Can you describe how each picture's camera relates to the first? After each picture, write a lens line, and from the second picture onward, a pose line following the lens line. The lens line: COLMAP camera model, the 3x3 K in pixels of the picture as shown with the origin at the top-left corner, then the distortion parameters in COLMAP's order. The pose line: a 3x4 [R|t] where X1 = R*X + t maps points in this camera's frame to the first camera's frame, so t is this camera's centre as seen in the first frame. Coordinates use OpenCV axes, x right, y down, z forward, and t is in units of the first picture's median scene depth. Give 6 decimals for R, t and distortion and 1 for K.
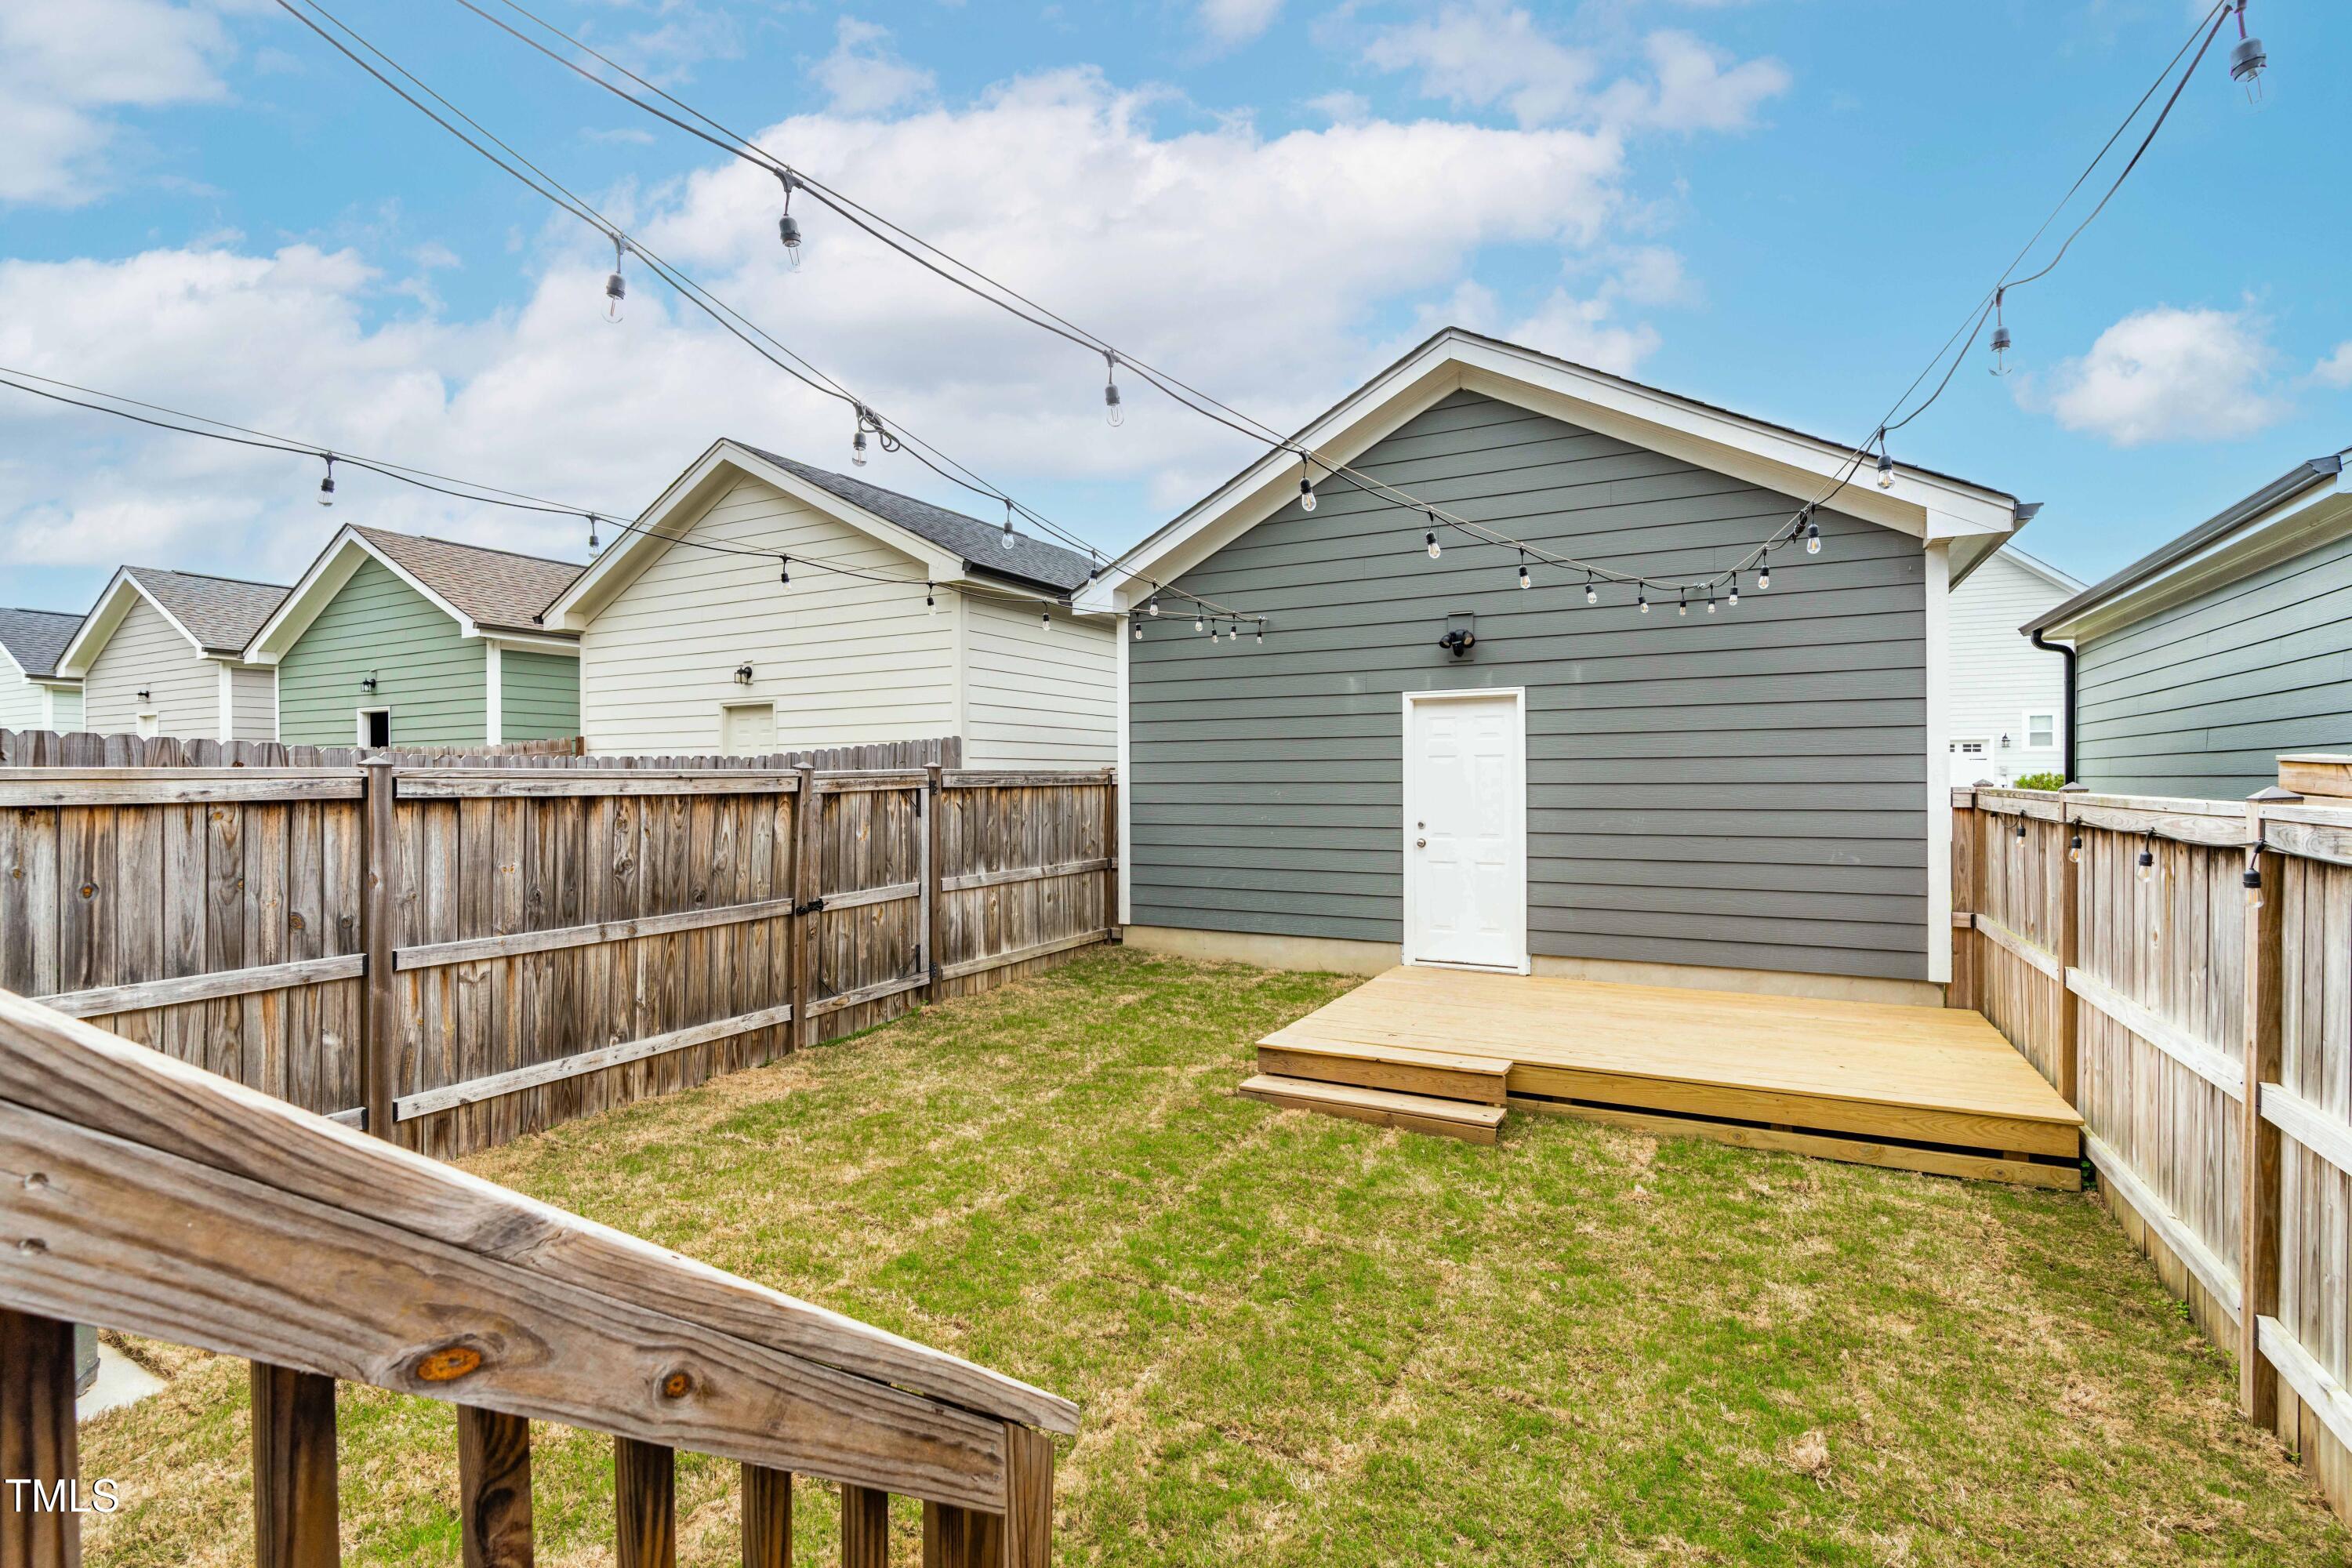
lens RADIAL K [[1063.6, 0, 1170.0], [0, 1063.6, 774.8], [0, 0, 1]] dist [-0.013409, 0.005097]
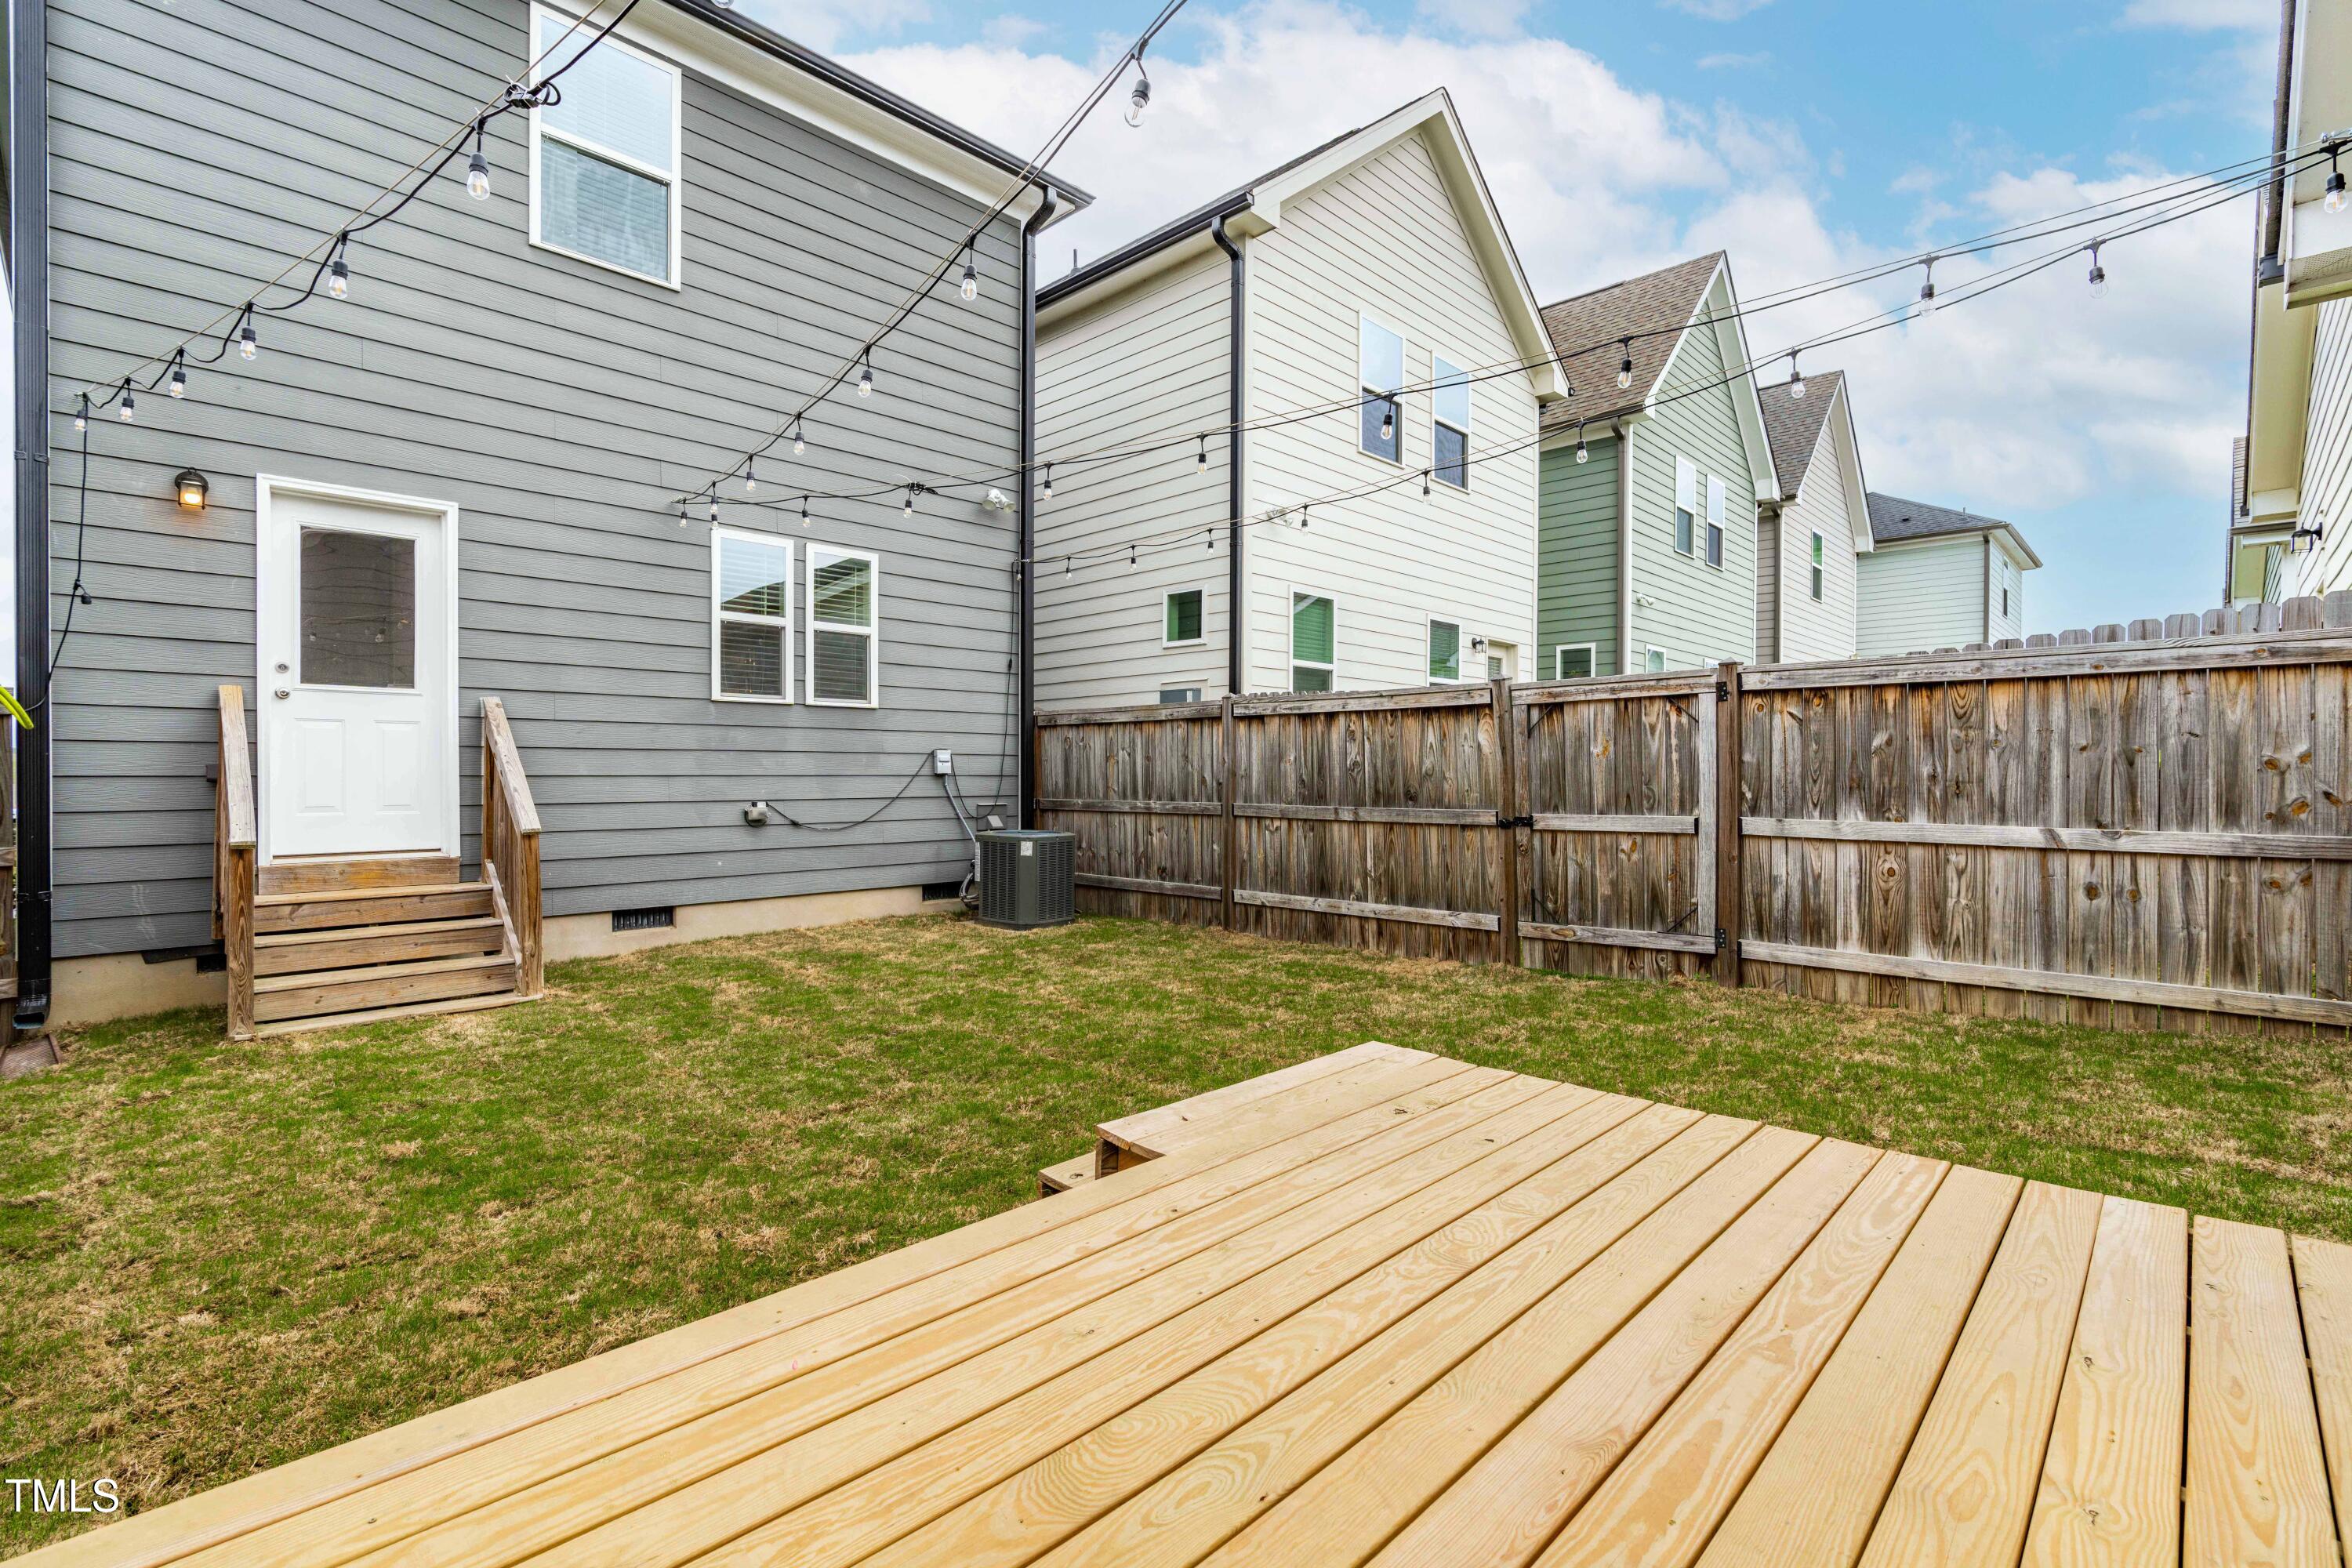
lens RADIAL K [[1063.6, 0, 1180.3], [0, 1063.6, 772.4], [0, 0, 1]] dist [-0.013409, 0.005097]
pose [[-0.277383, 0.005215, -0.960745, 0.719589], [0.001502, 0.999986, 0.004995, 0.078242], [0.960758, -0.000058, -0.277387, 1.030304]]
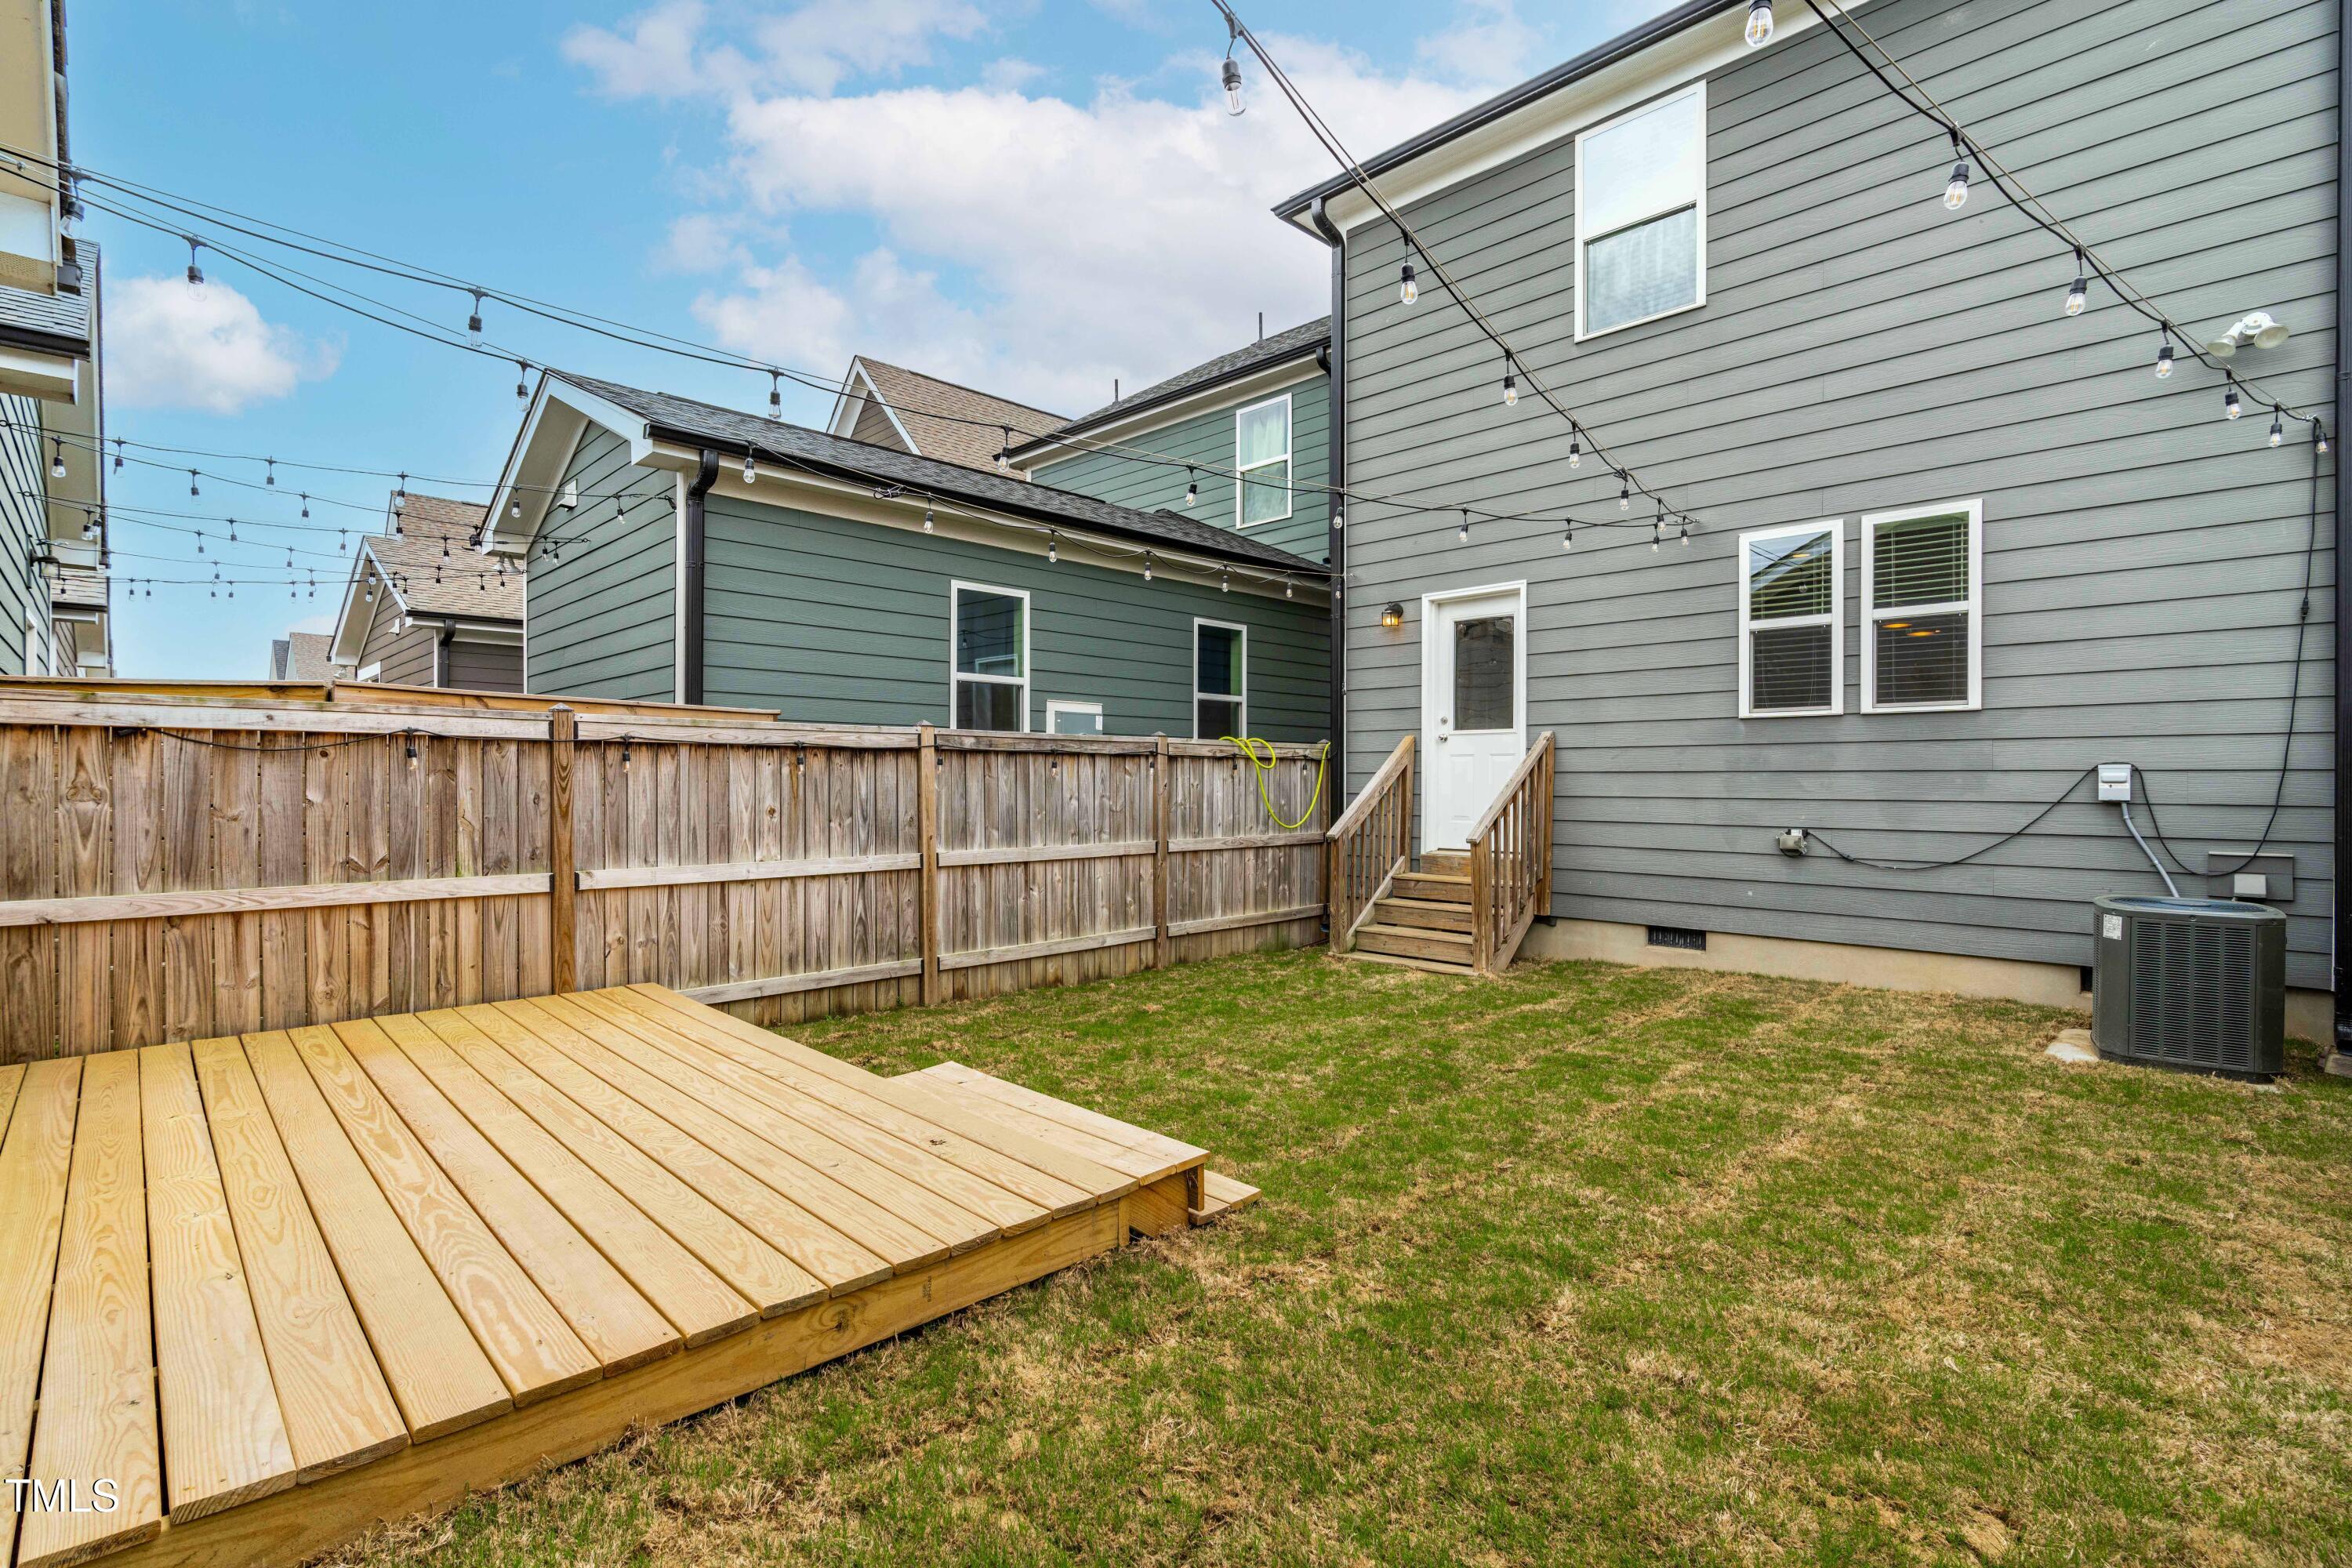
lens RADIAL K [[1063.6, 0, 1177.5], [0, 1063.6, 775.6], [0, 0, 1]] dist [-0.013409, 0.005097]
pose [[-0.956826, 0.004040, 0.290634, -0.052760], [0.002193, 0.999975, -0.006680, 0.068743], [-0.290653, -0.005755, -0.956811, 1.447268]]
